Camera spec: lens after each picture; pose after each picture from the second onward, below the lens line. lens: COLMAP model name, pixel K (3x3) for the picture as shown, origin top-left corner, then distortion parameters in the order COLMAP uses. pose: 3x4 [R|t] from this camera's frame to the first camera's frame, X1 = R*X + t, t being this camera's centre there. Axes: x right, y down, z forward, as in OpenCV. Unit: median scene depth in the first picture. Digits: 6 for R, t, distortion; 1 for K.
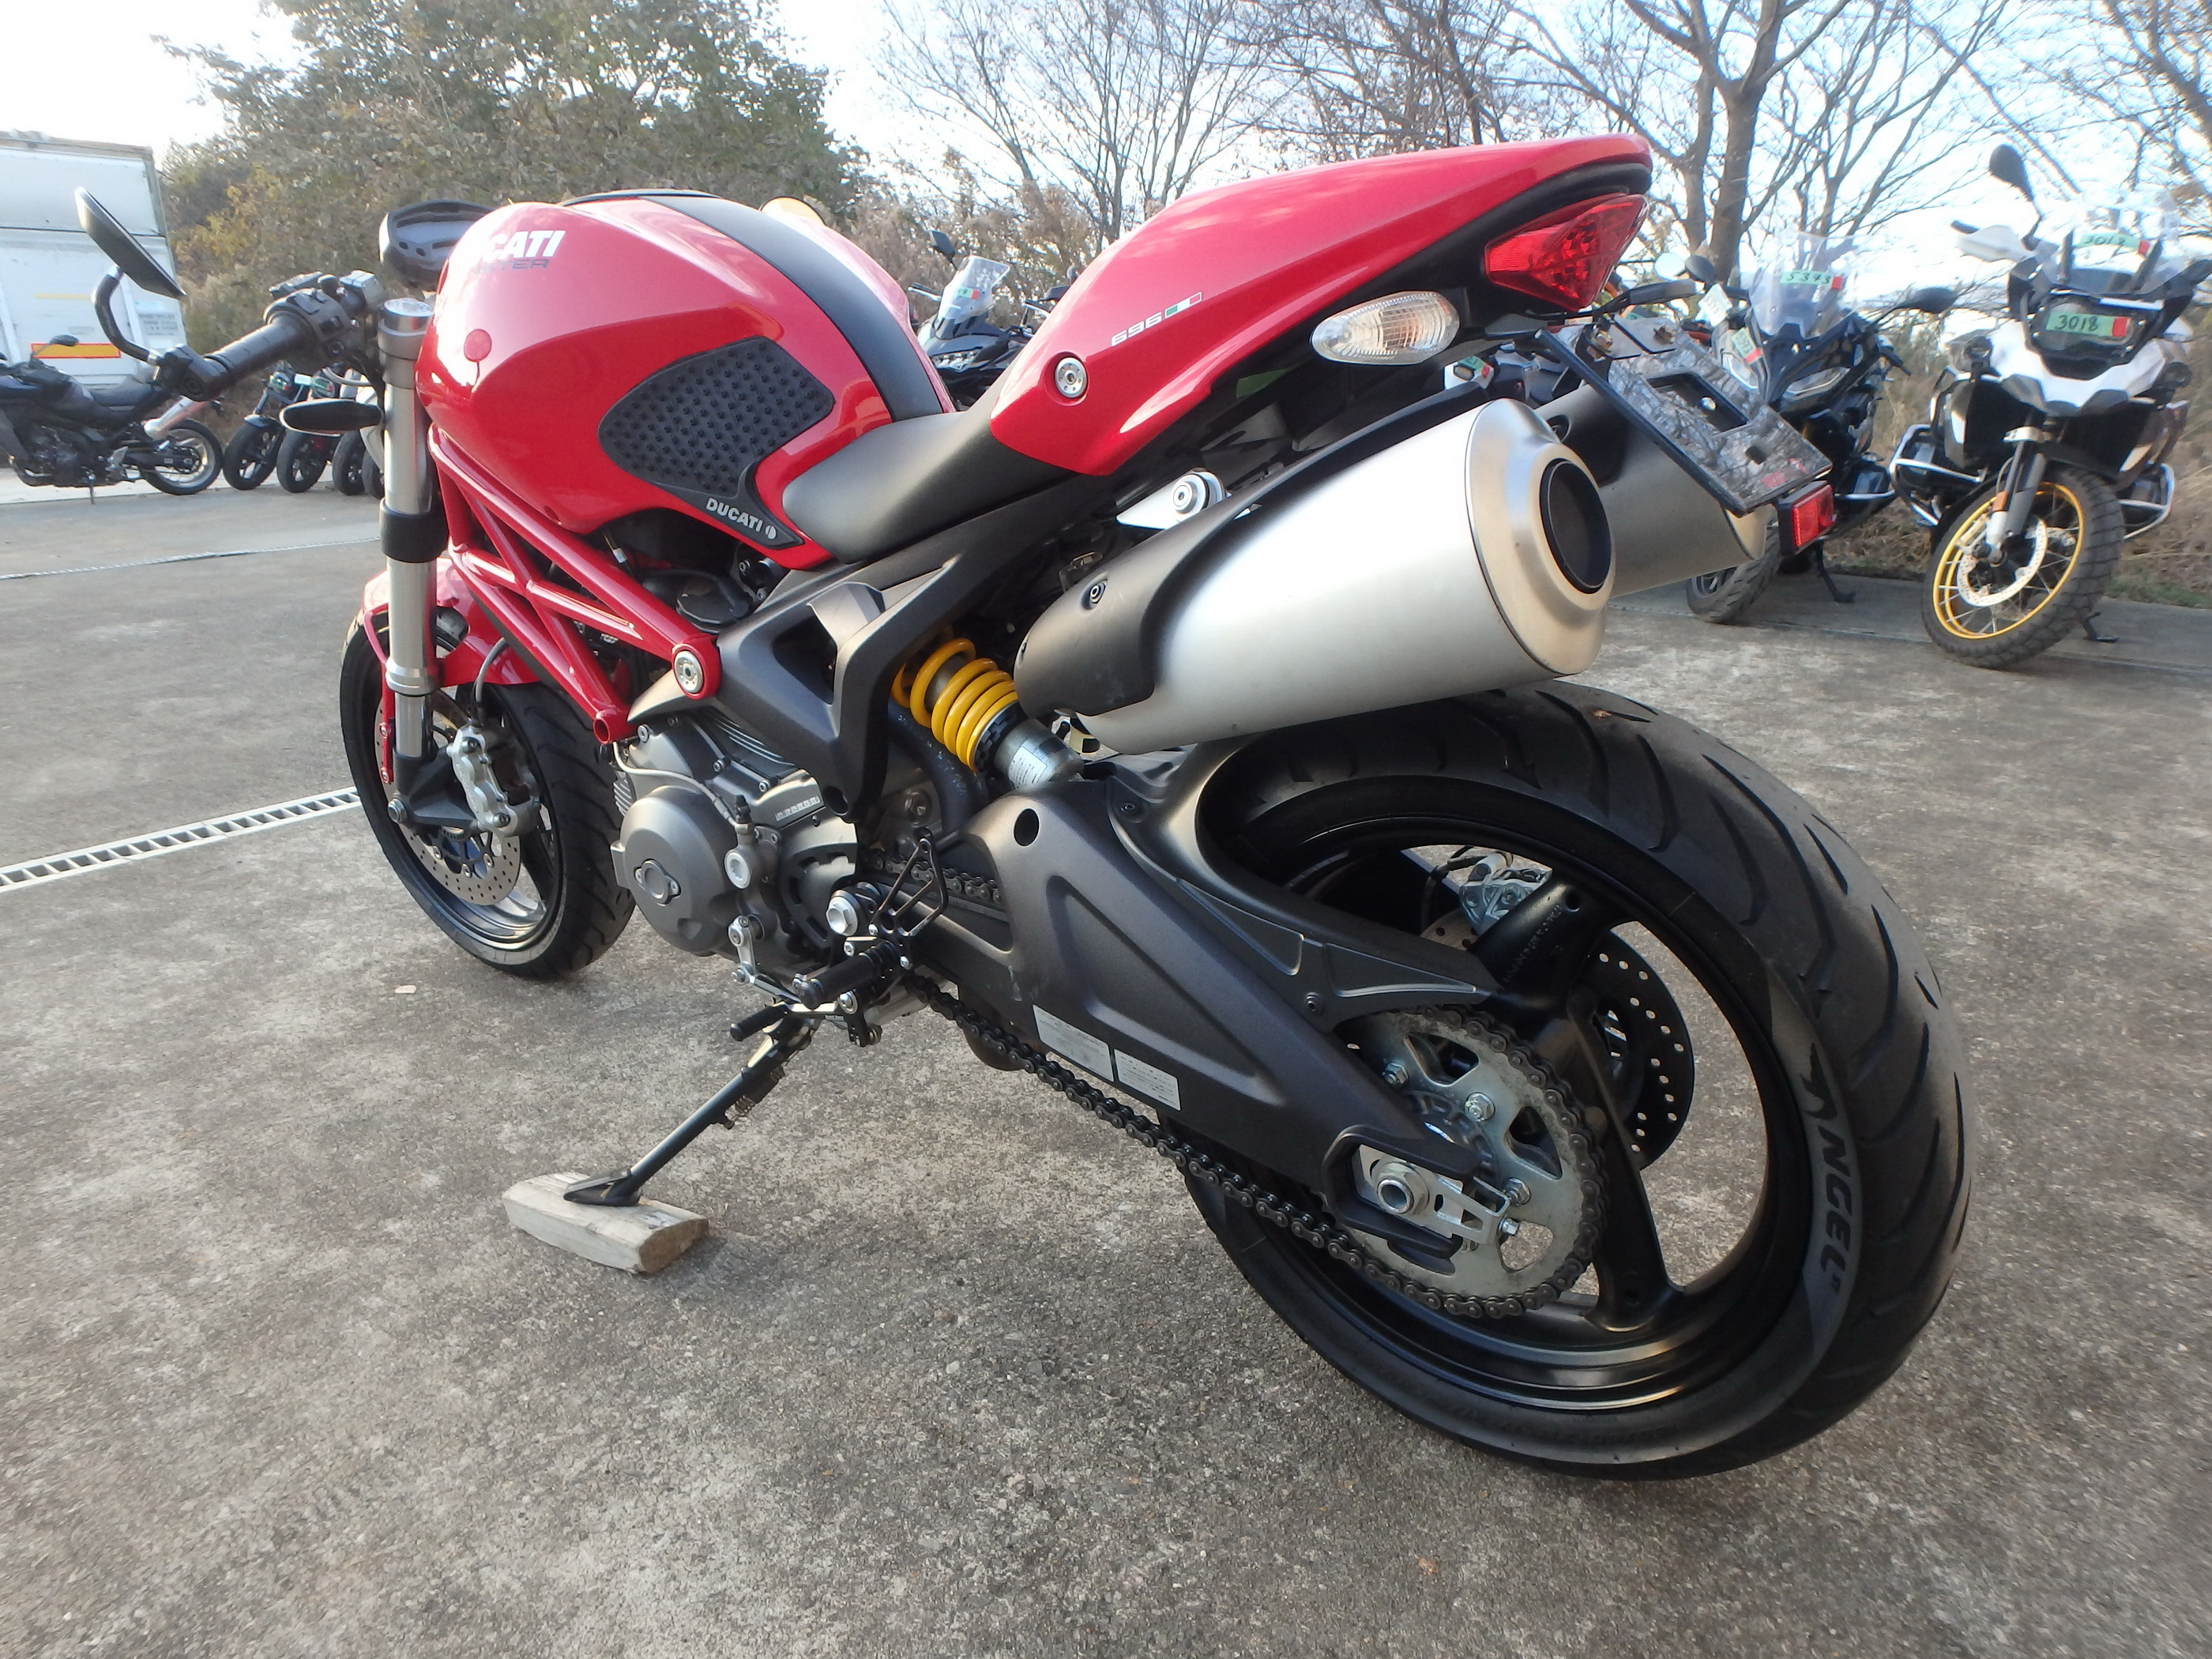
lens RADIAL K [[1376.0, 0, 1098.1], [0, 1376.0, 814.3], [0, 0, 1]] dist [-0.038541, 0.010666]
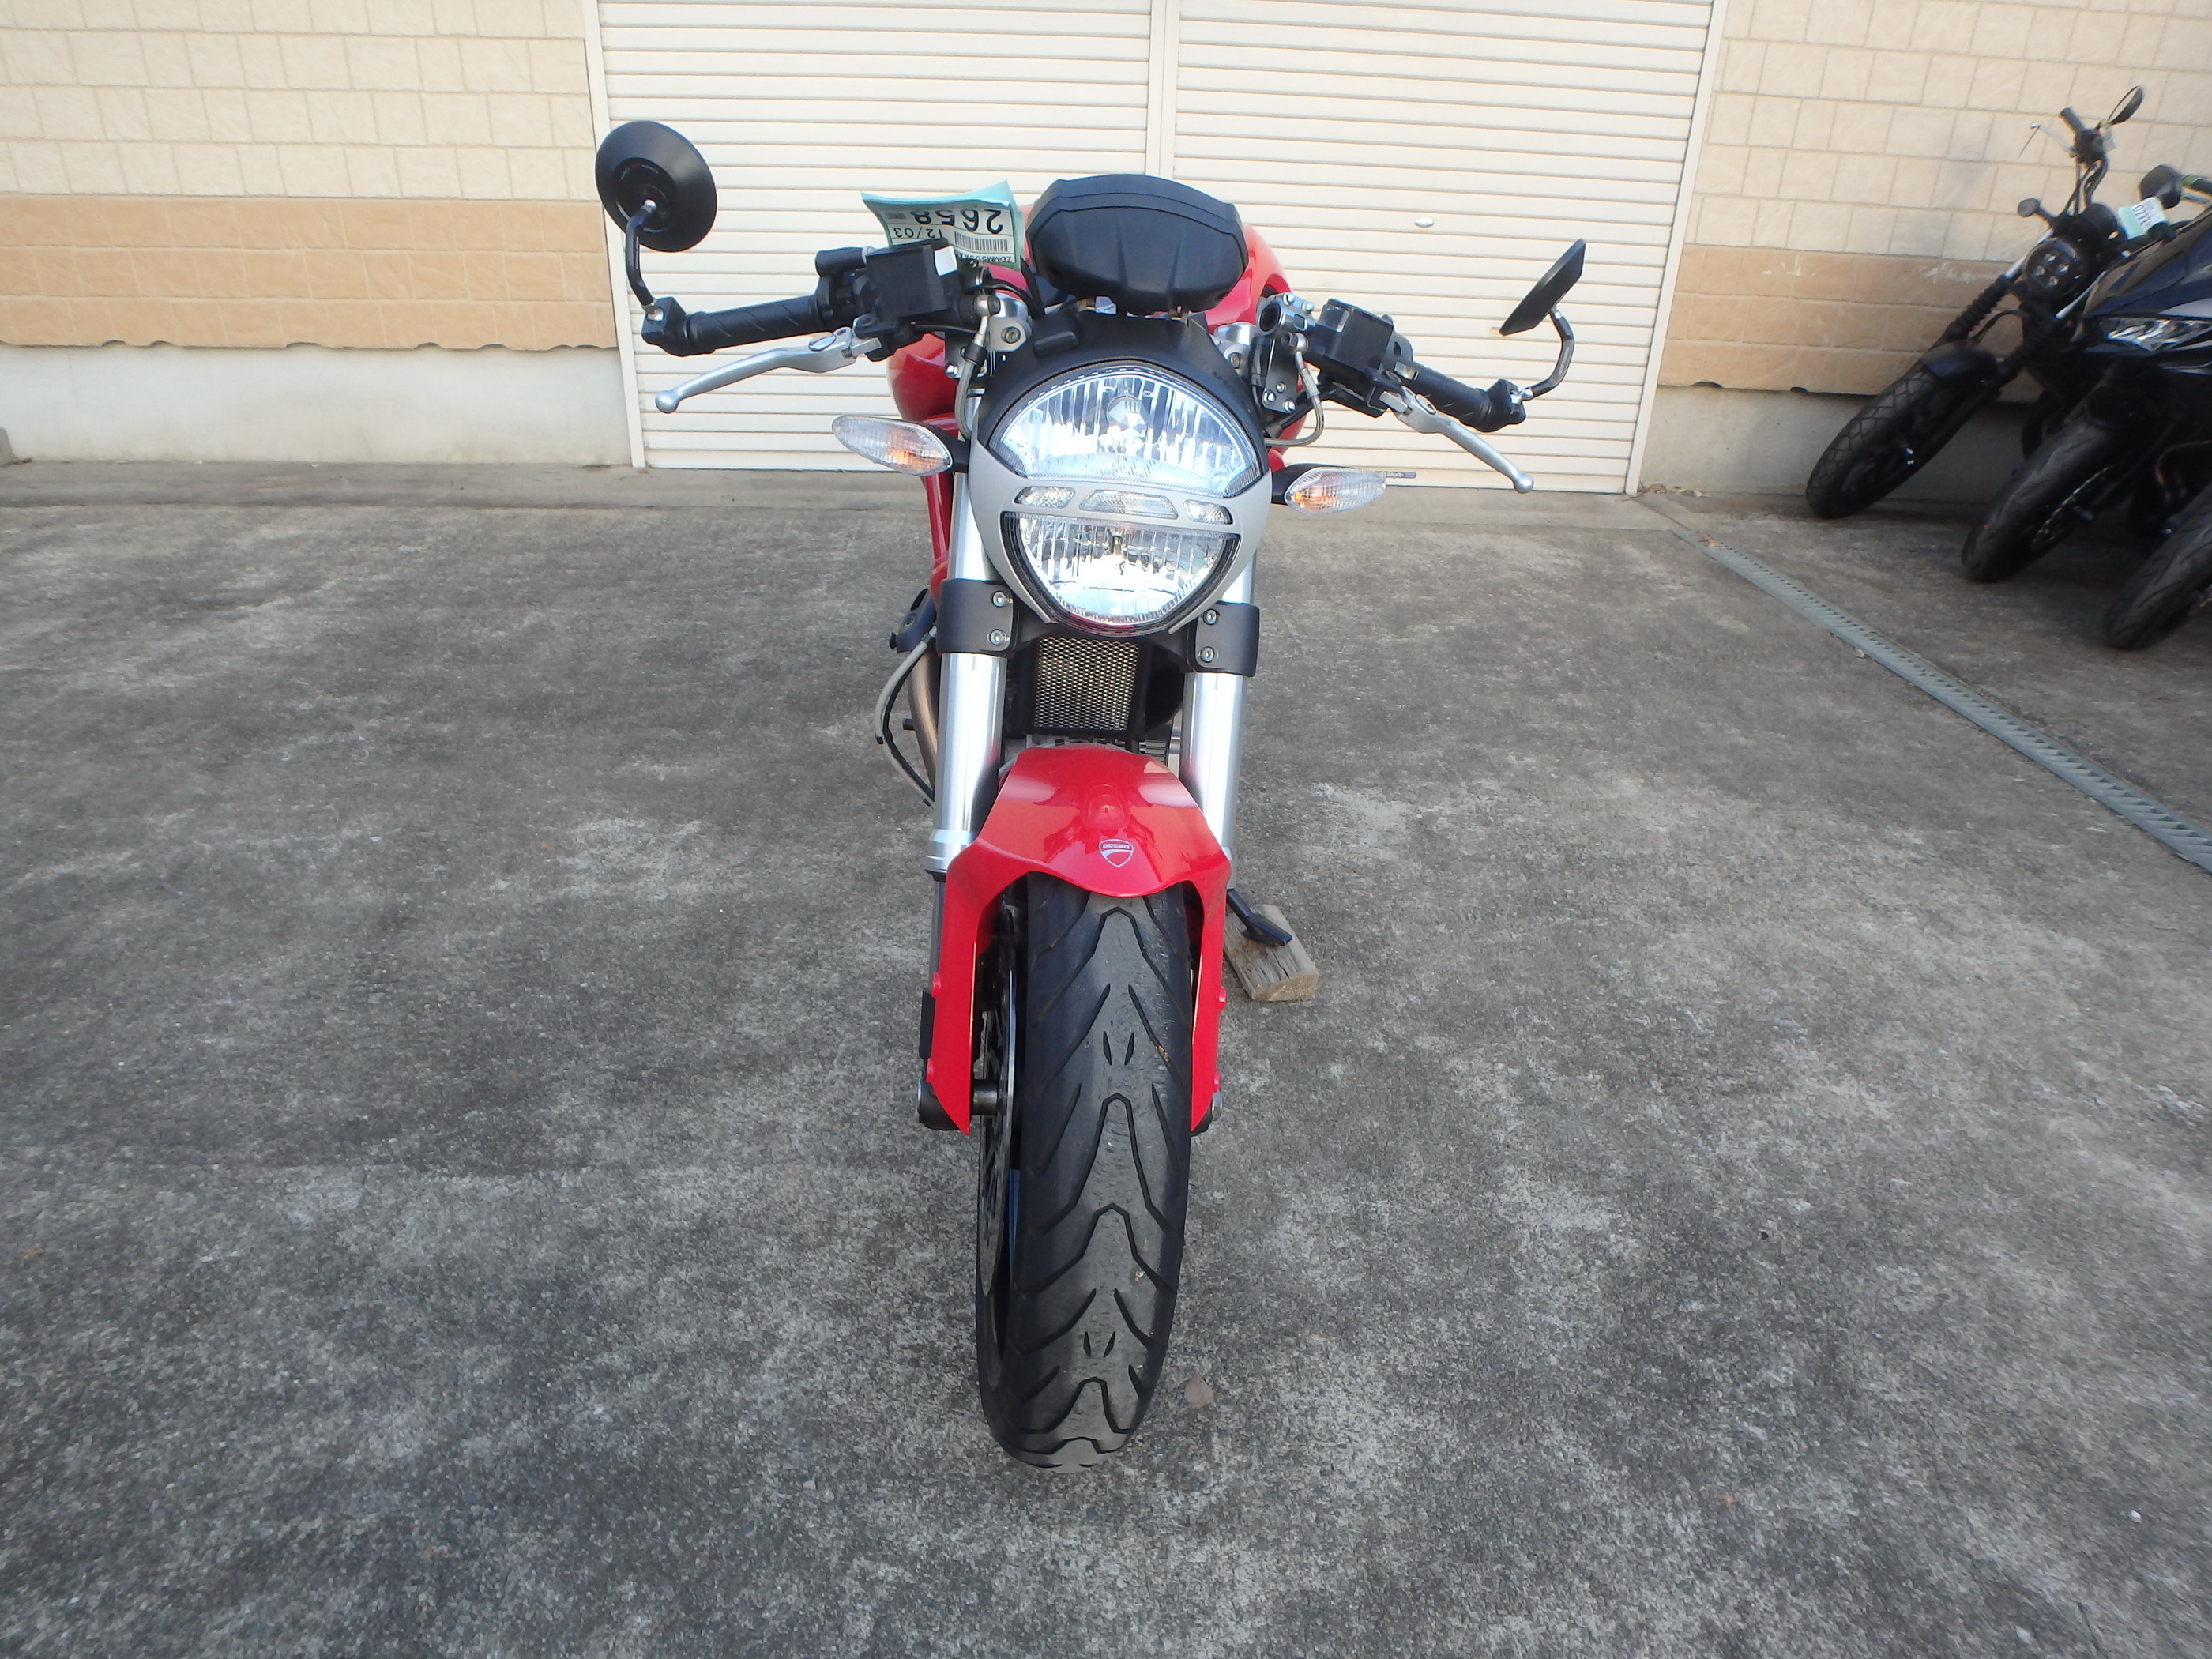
lens RADIAL K [[1376.0, 0, 1137.3], [0, 1376.0, 822.7], [0, 0, 1]] dist [-0.038541, 0.010666]
pose [[-0.652522, -0.350385, 0.671897, -1.309961], [0.196255, 0.778281, 0.596459, -0.756620], [-0.731915, 0.521065, -0.439080, 1.827878]]
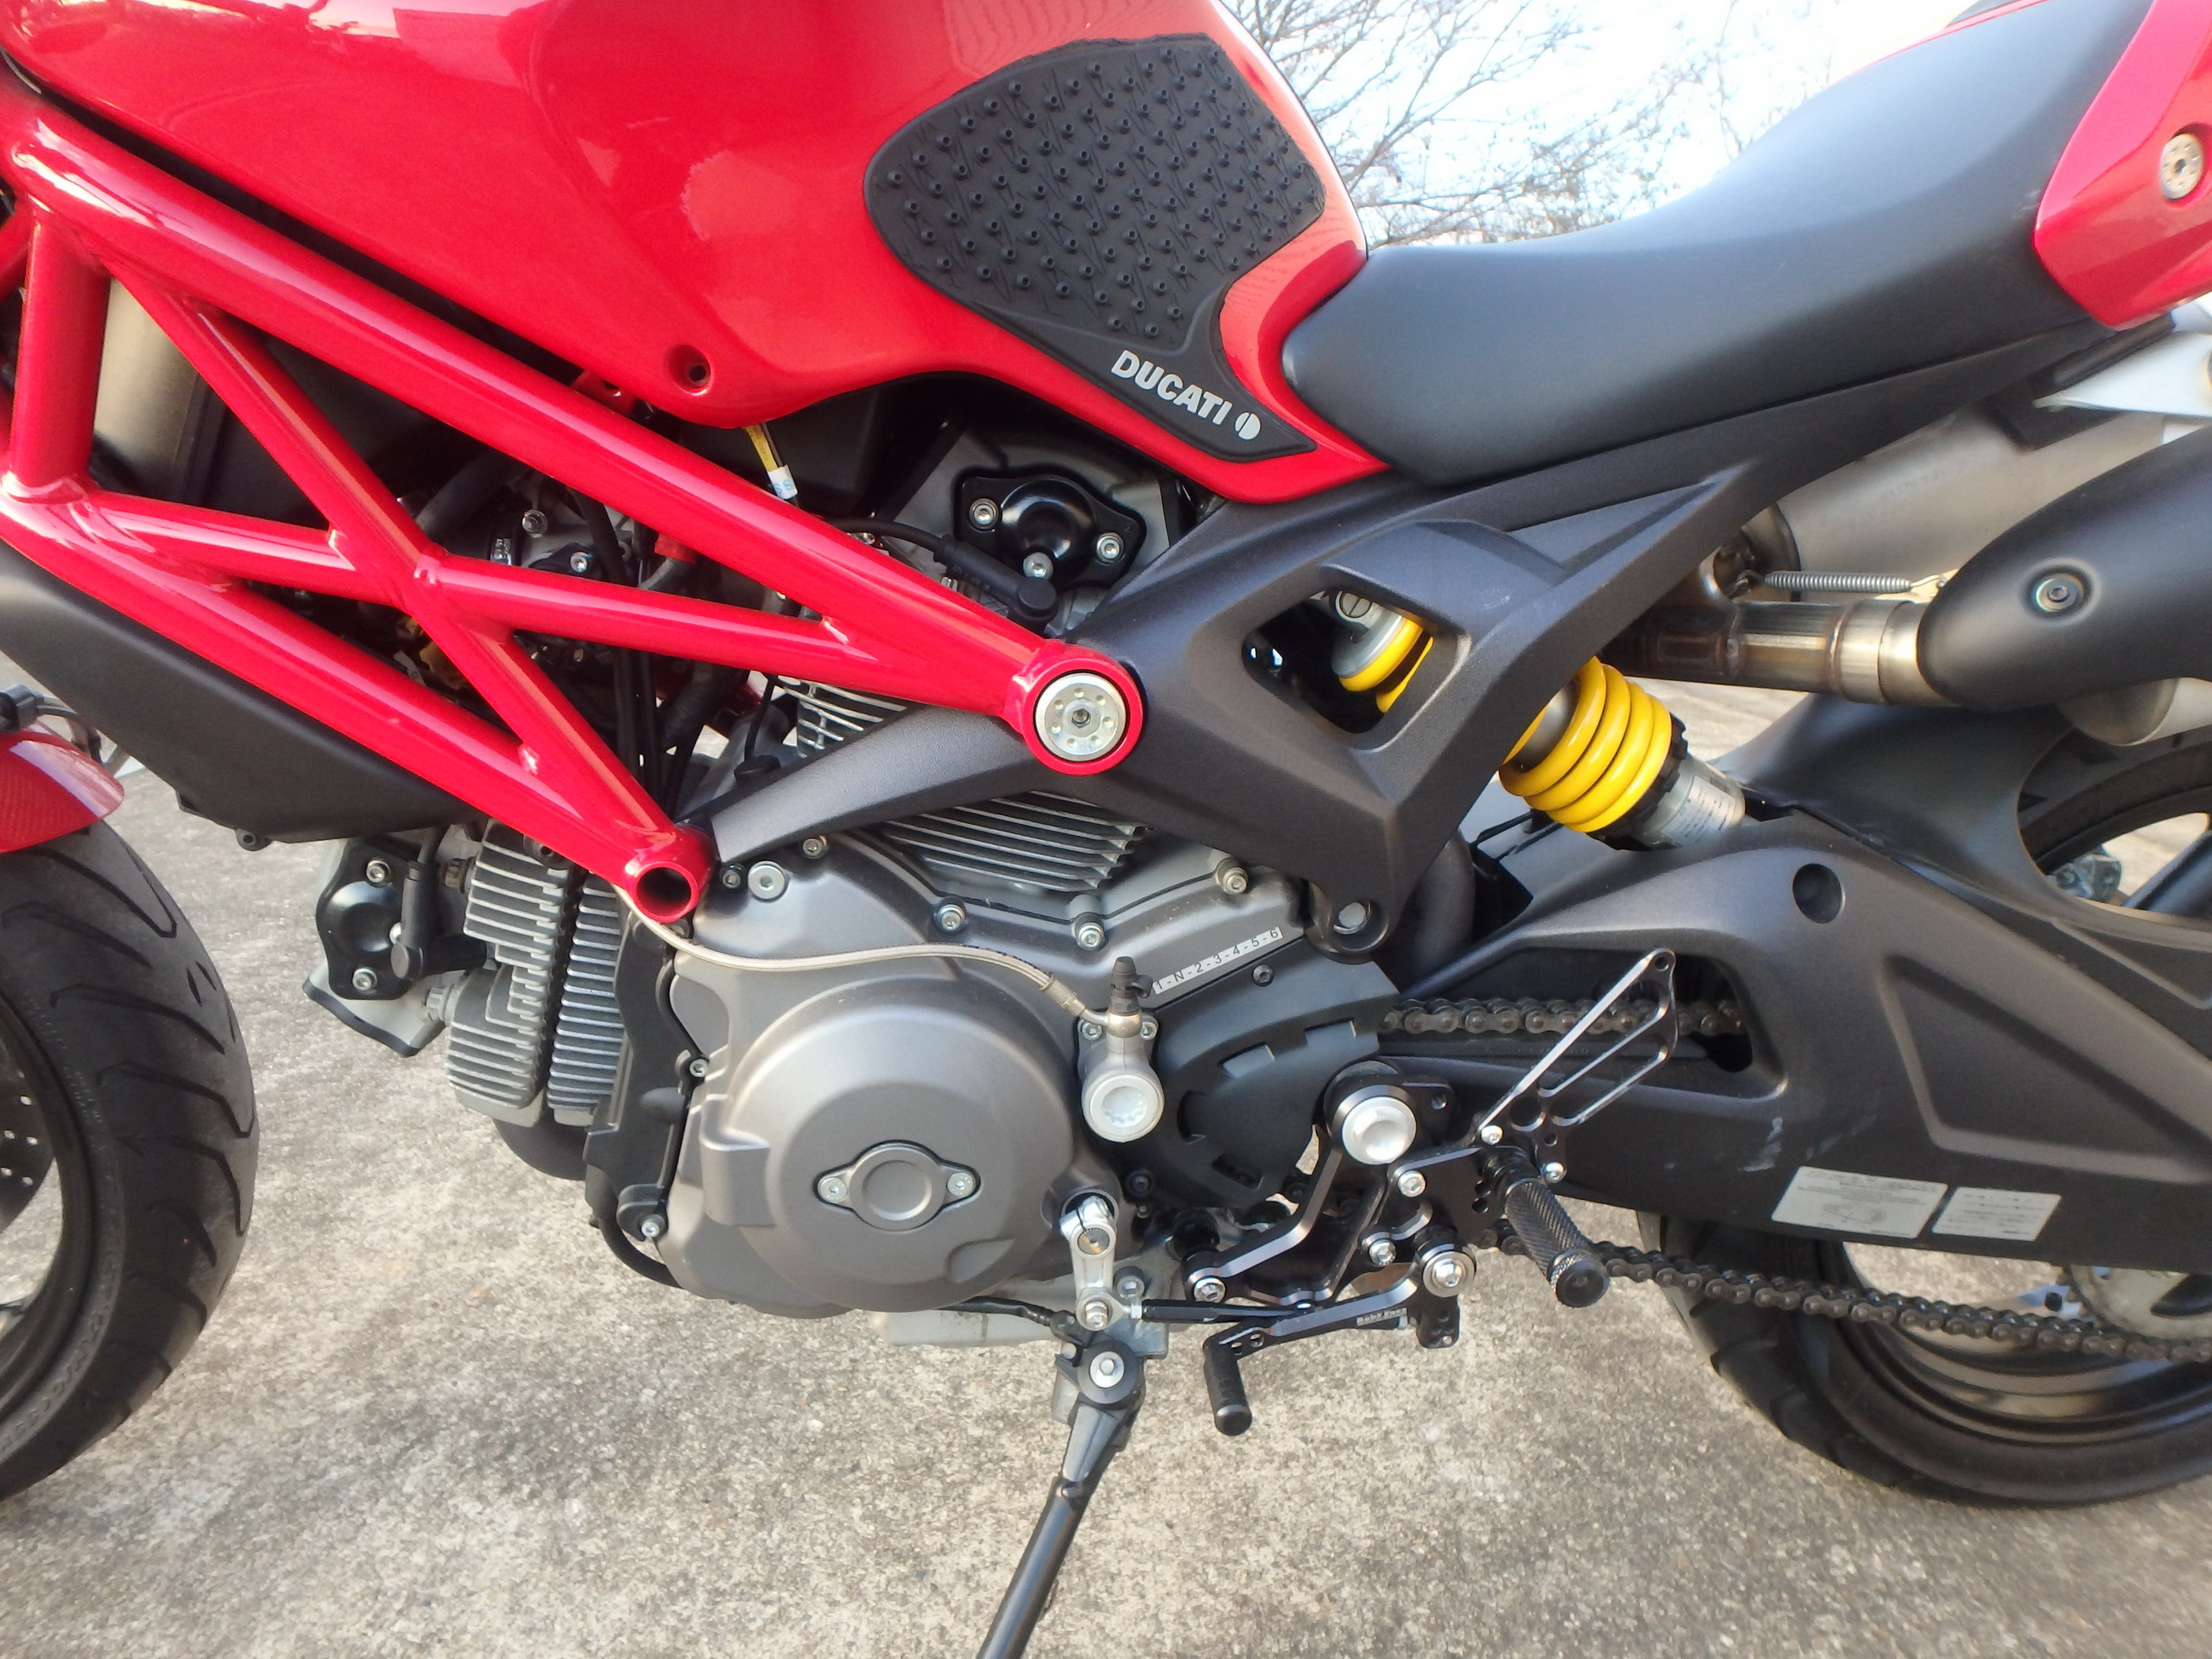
lens RADIAL K [[1376.0, 0, 1095.9], [0, 1376.0, 822.4], [0, 0, 1]] dist [-0.038541, 0.010666]
pose [[0.730758, -0.138199, 0.668501, -0.613962], [0.164347, 0.986106, 0.024204, -0.079709], [-0.662557, 0.092179, 0.743317, 0.646574]]
